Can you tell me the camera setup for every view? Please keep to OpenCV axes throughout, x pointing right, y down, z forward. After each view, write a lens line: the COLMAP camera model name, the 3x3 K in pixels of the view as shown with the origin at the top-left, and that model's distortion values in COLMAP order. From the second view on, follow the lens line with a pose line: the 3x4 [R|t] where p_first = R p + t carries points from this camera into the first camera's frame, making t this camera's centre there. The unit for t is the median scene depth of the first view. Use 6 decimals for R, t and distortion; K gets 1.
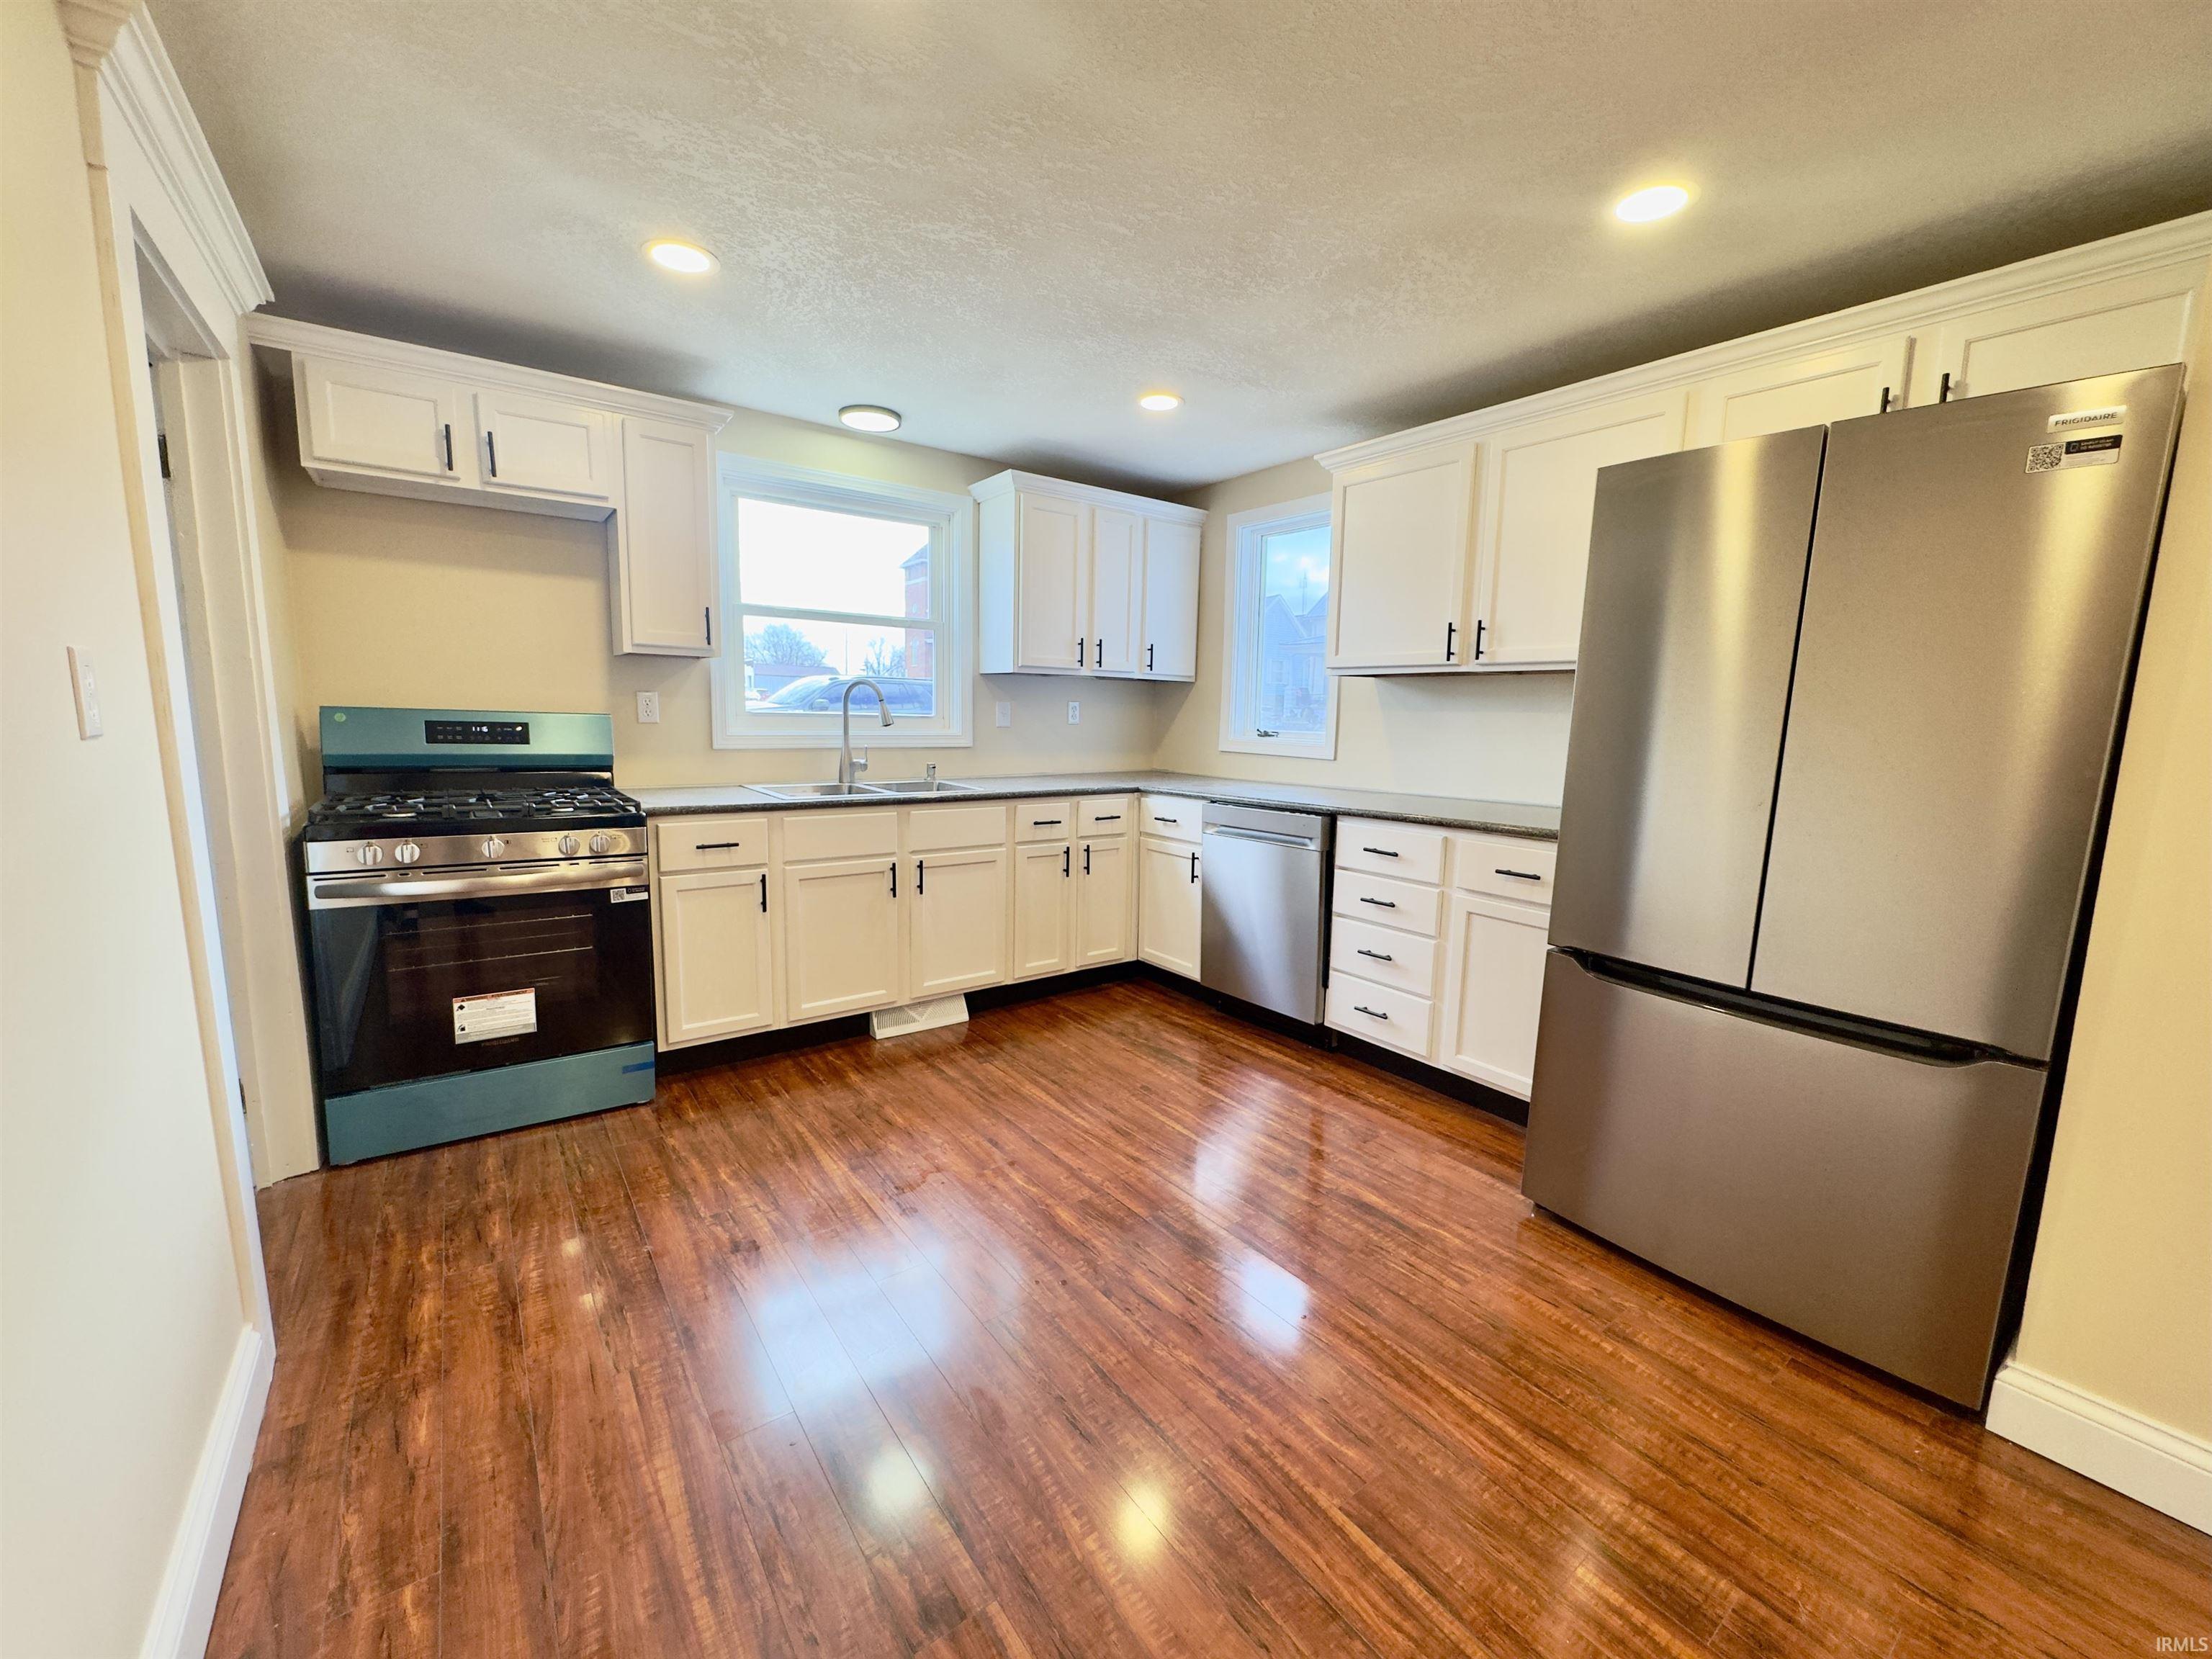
lens RADIAL K [[881.8, 0, 1105.5], [0, 881.8, 832.8], [0, 0, 1]] dist [-0.002427, -0.000123]
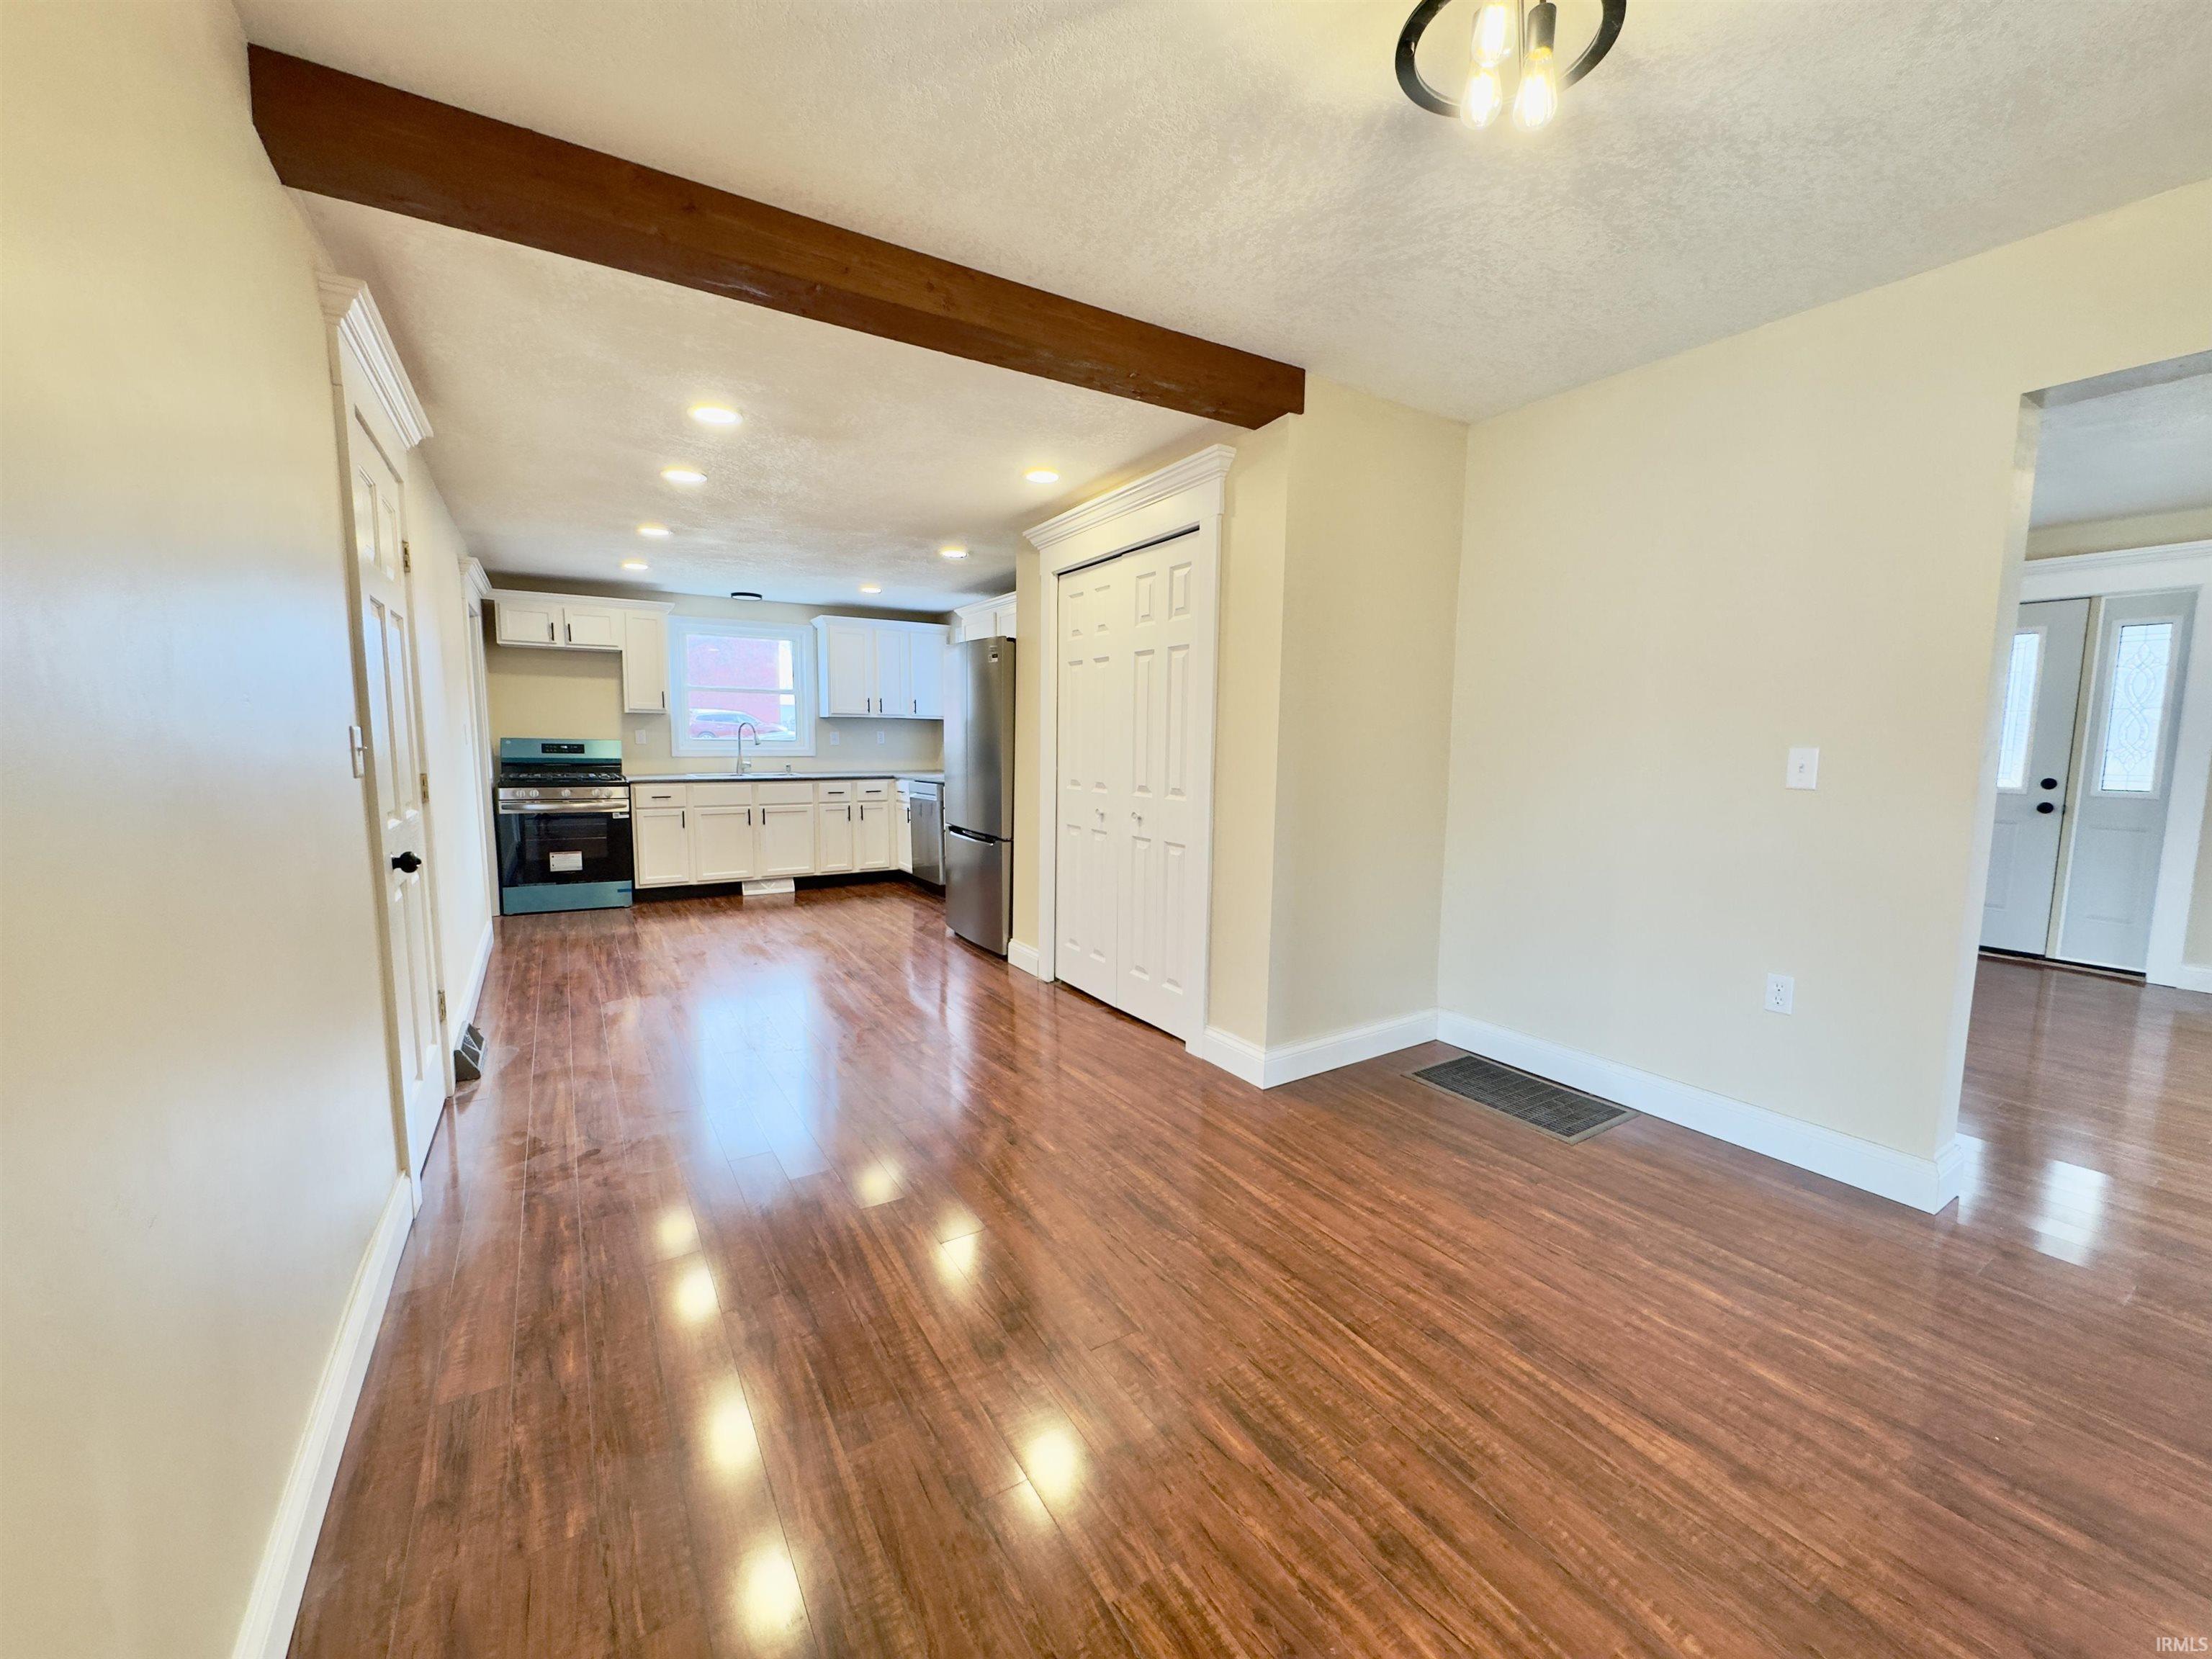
lens RADIAL K [[881.8, 0, 1104.5], [0, 881.8, 830.3], [0, 0, 1]] dist [-0.002427, -0.000123]
pose [[0.996363, -0.002103, -0.085181, 0.964328], [-0.000534, 0.999521, -0.030931, 0.183954], [0.085205, 0.030864, 0.995885, -1.258689]]
